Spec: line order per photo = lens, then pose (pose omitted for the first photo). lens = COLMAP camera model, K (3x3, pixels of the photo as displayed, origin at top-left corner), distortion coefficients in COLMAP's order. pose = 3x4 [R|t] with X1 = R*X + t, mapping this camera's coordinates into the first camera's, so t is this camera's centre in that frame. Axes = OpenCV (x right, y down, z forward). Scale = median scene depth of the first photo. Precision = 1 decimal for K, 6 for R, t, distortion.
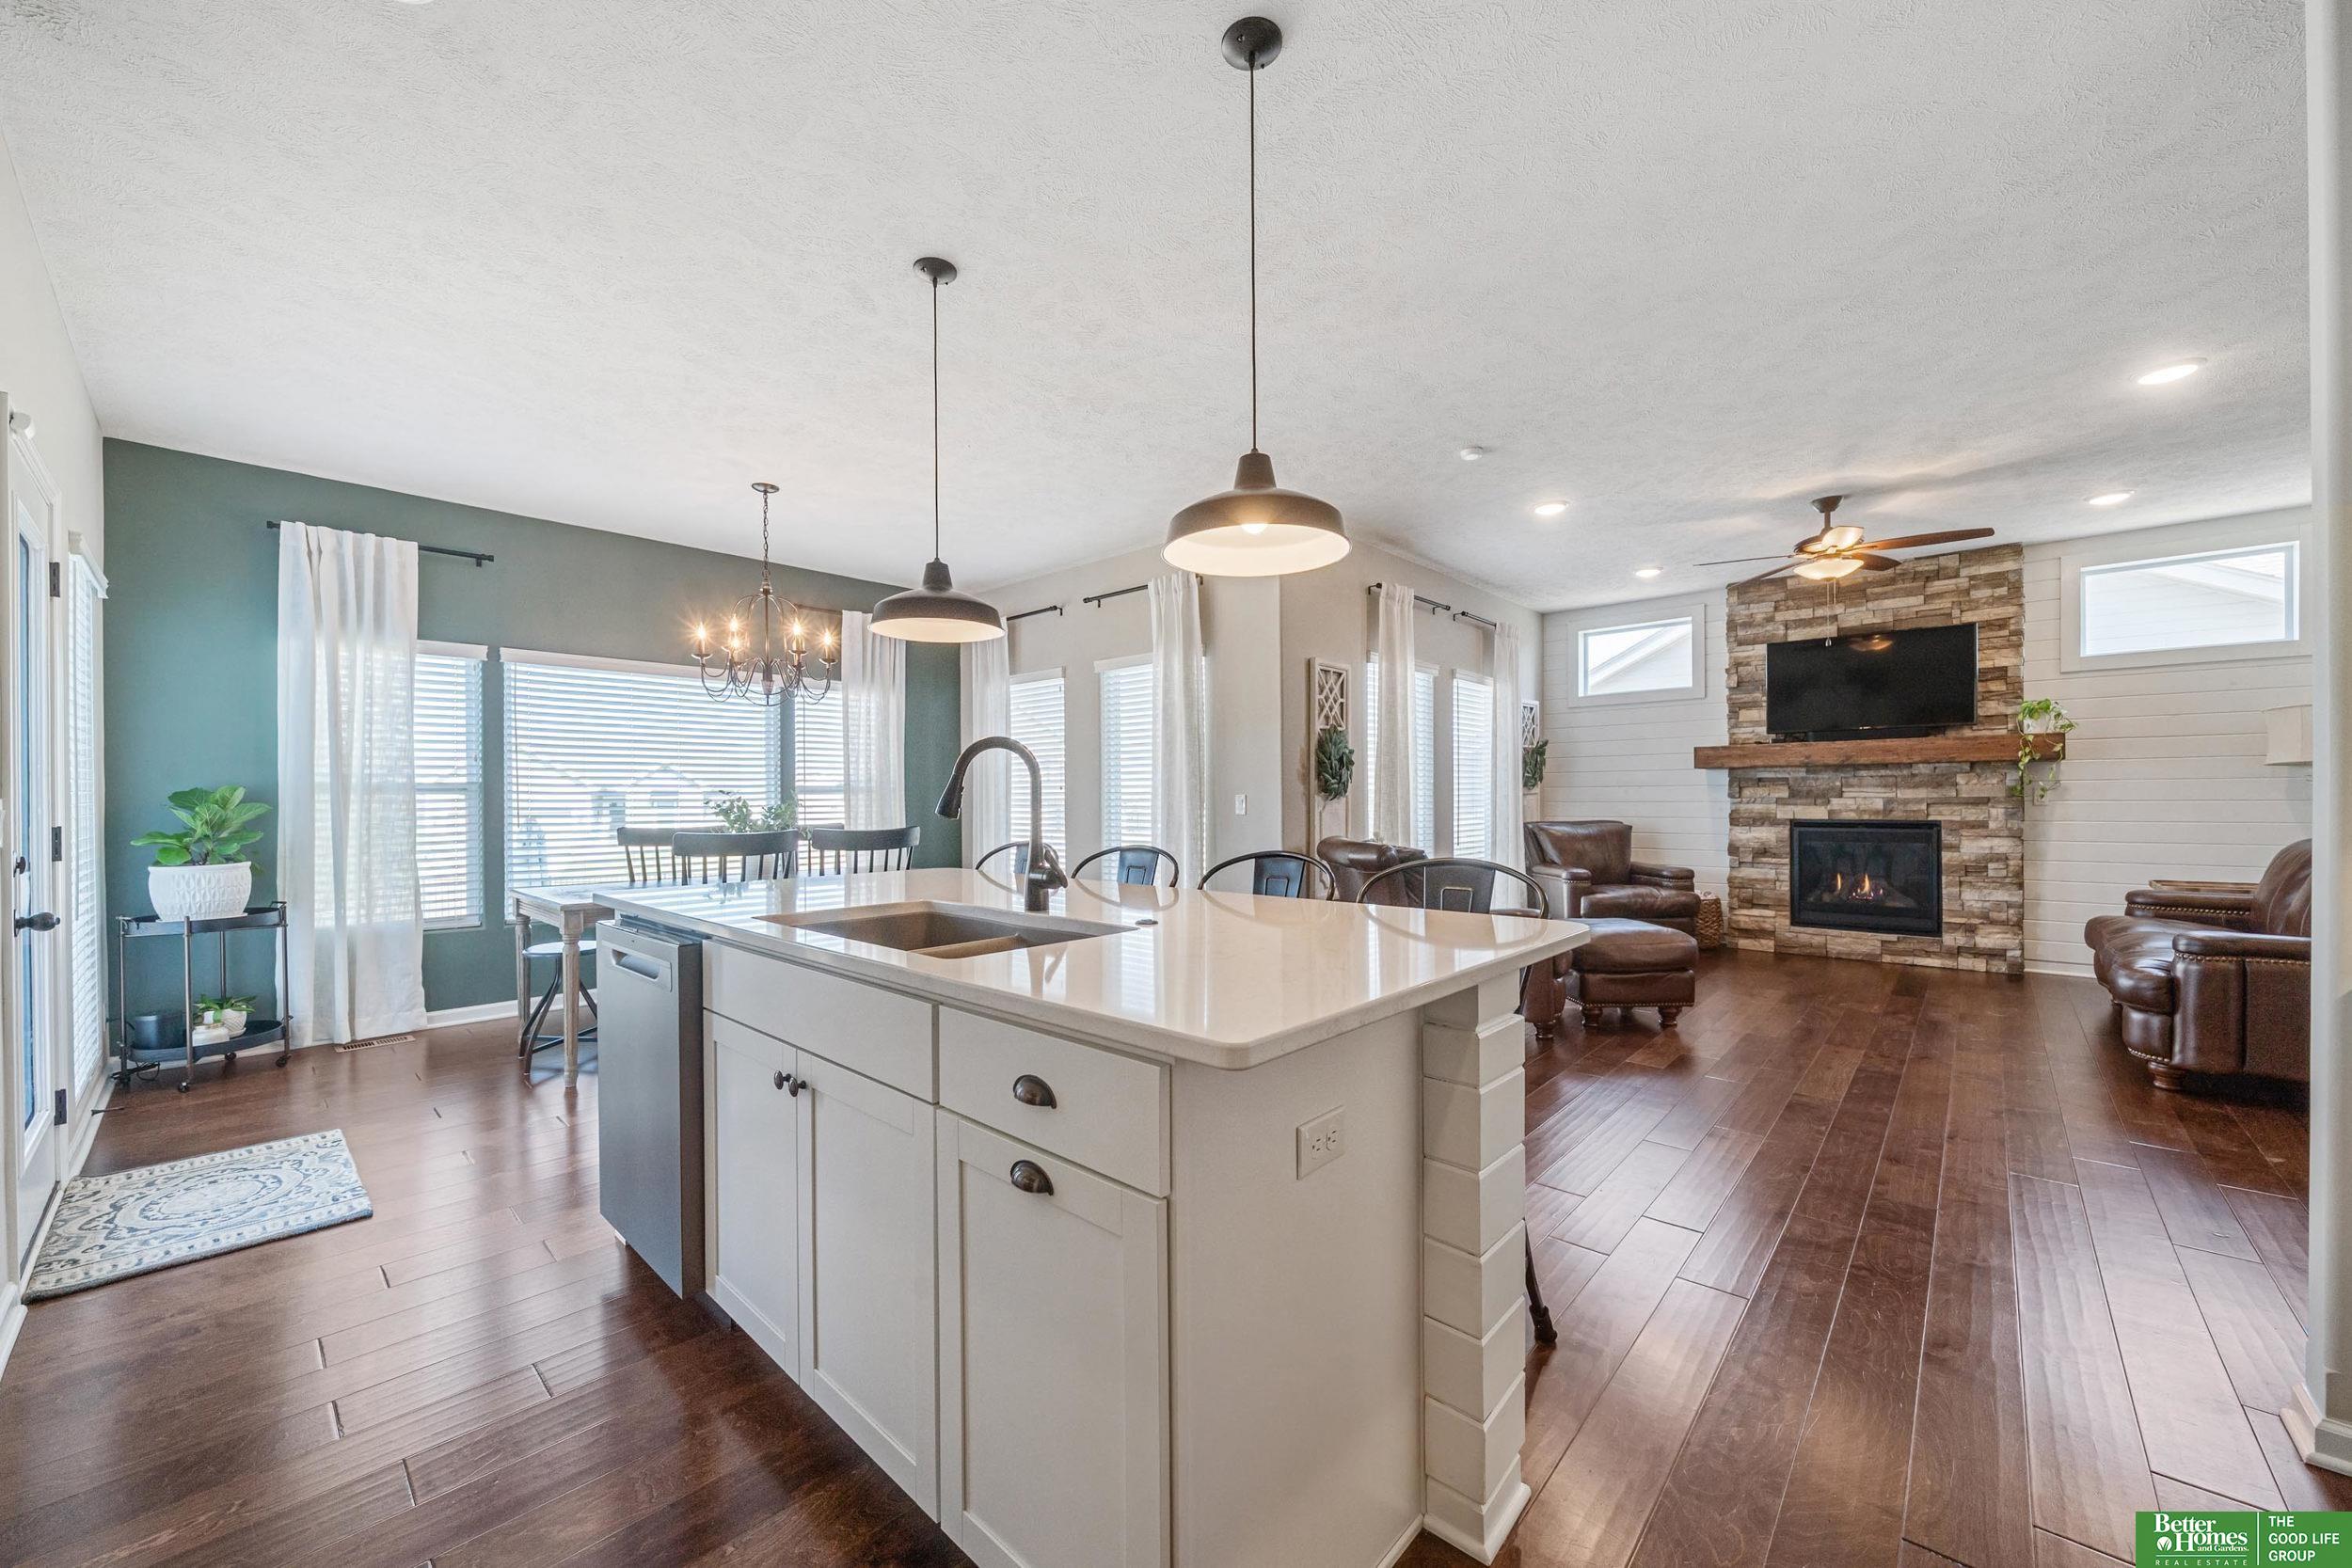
lens RADIAL K [[881.1, 0, 1158.7], [0, 881.1, 802.3], [0, 0, 1]] dist [-0.008129, 0.000734]
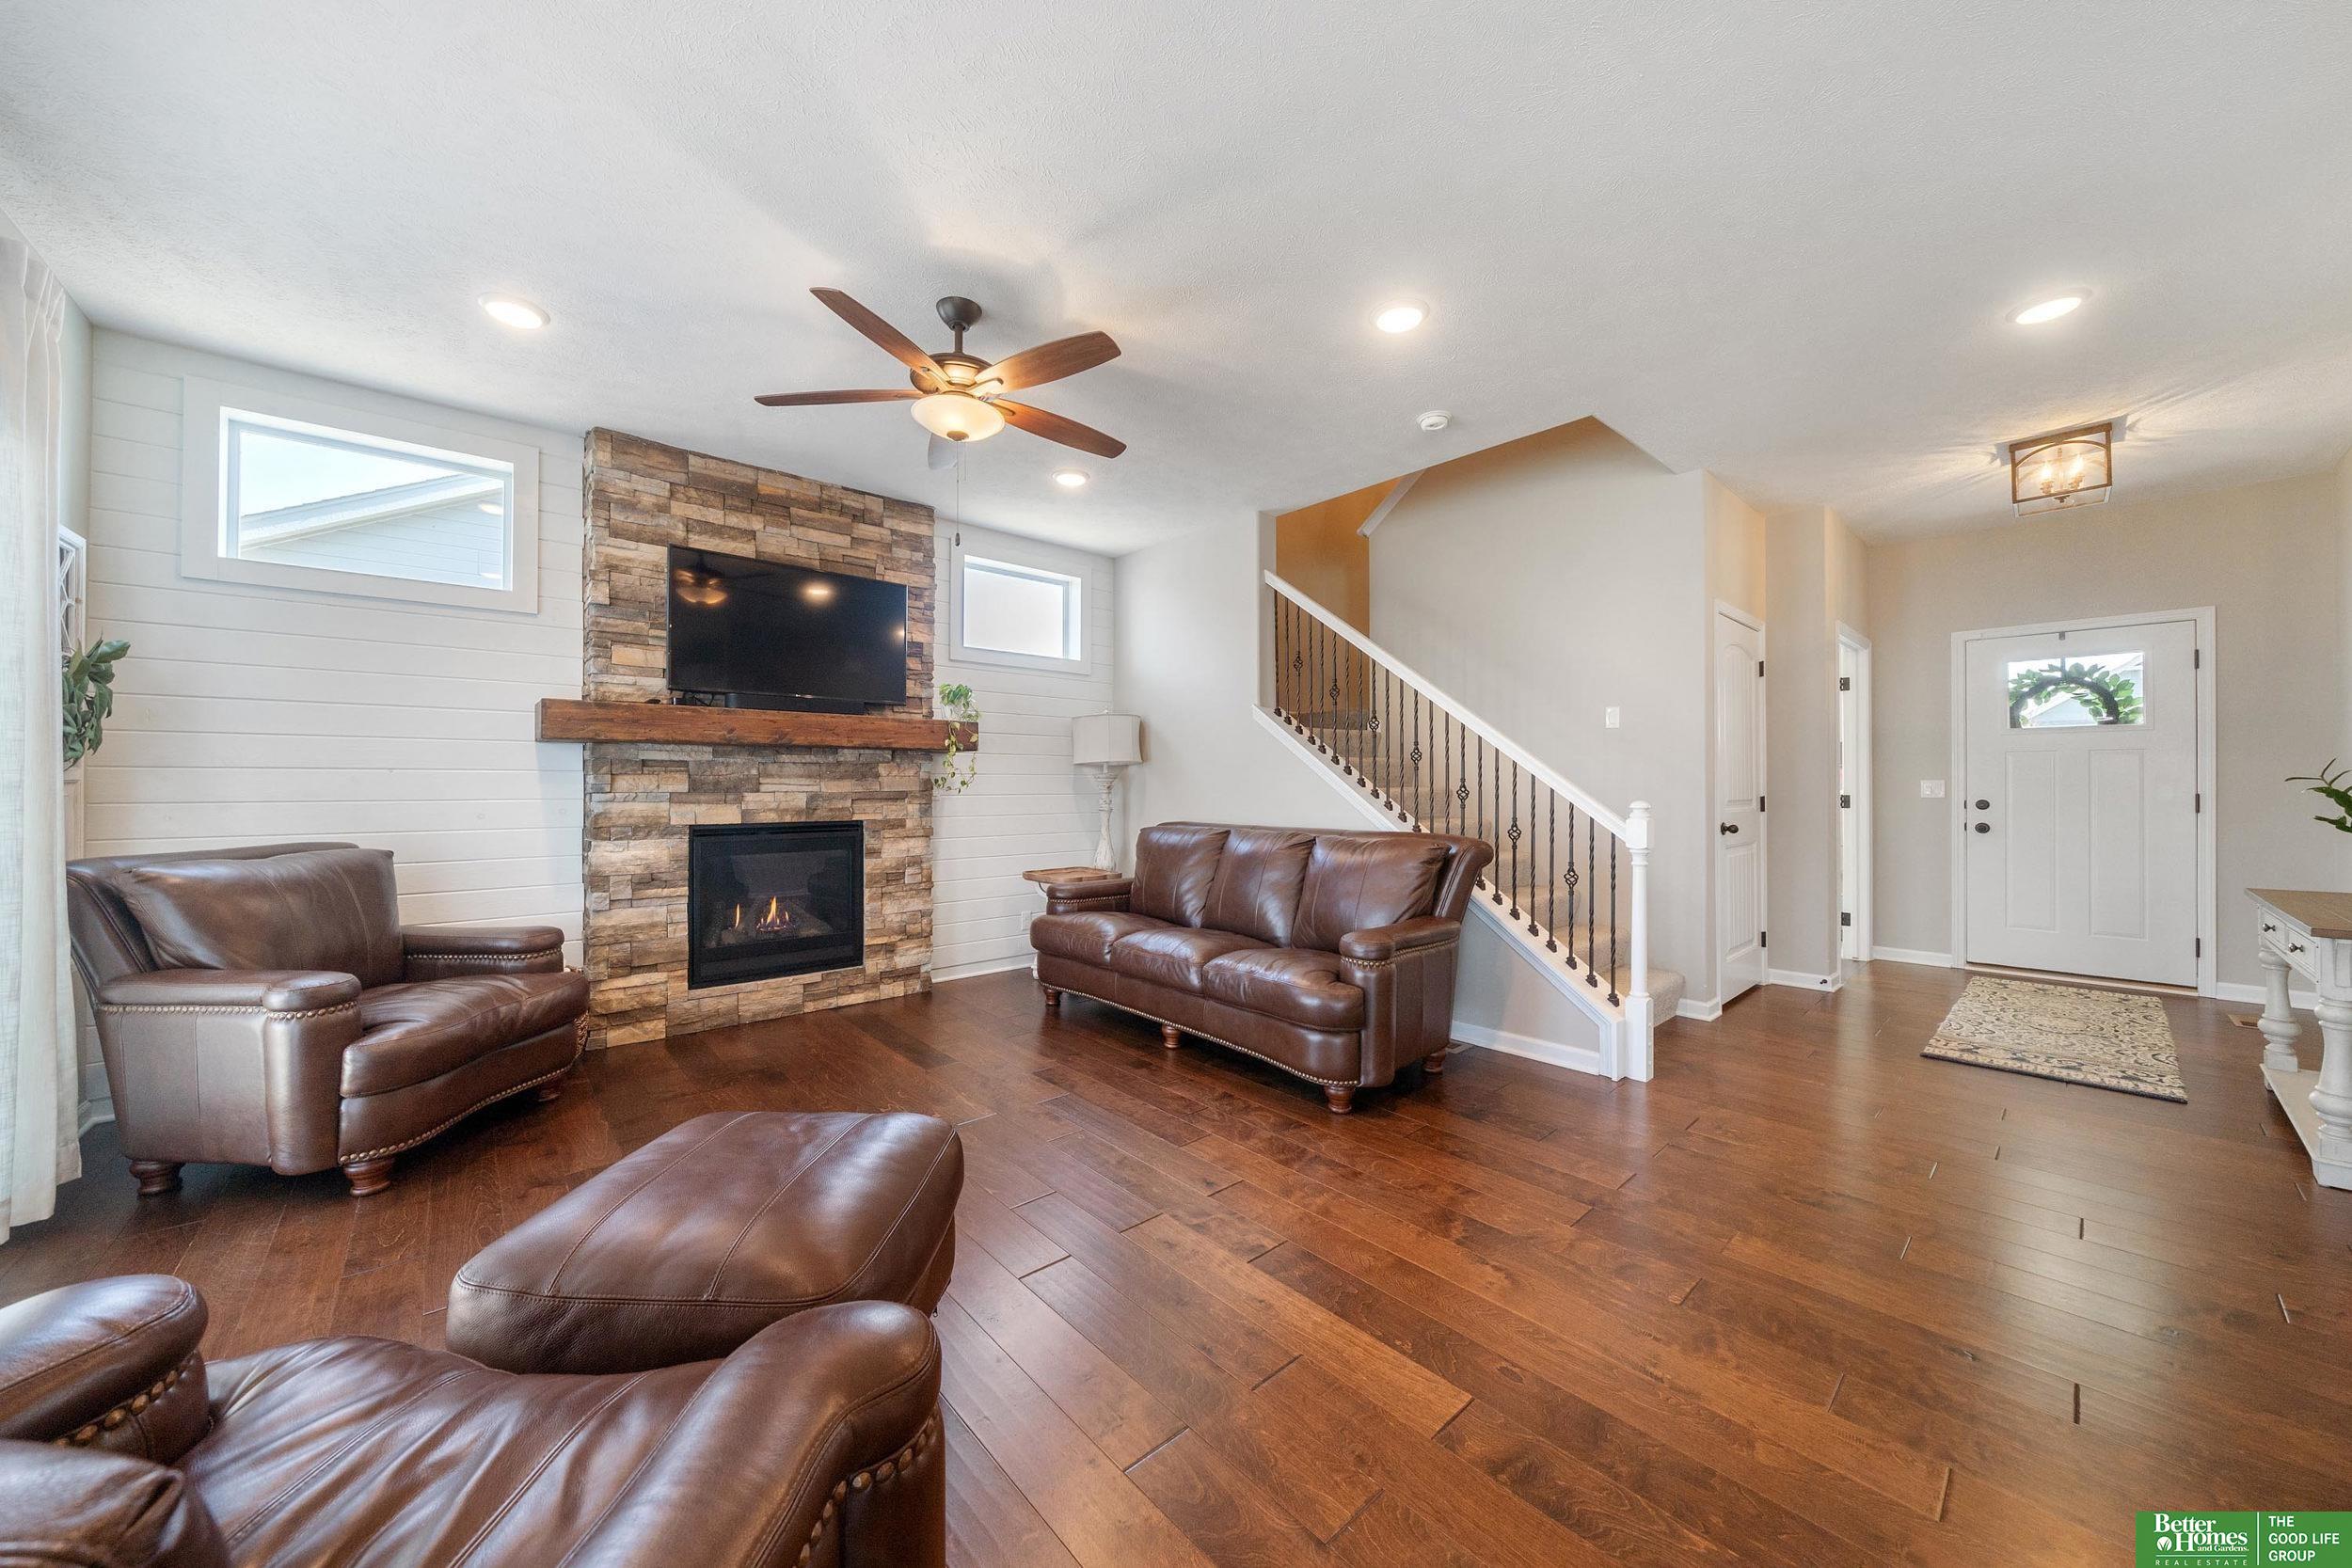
lens RADIAL K [[811.9, 0, 1155.8], [0, 811.9, 781.7], [0, 0, 1]] dist [-0.007159, 0.000189]
pose [[0.097419, 0.013924, 0.995146, 0.168776], [0.005385, 0.999880, -0.014518, -0.002458], [-0.995229, 0.006773, 0.097333, 0.638533]]
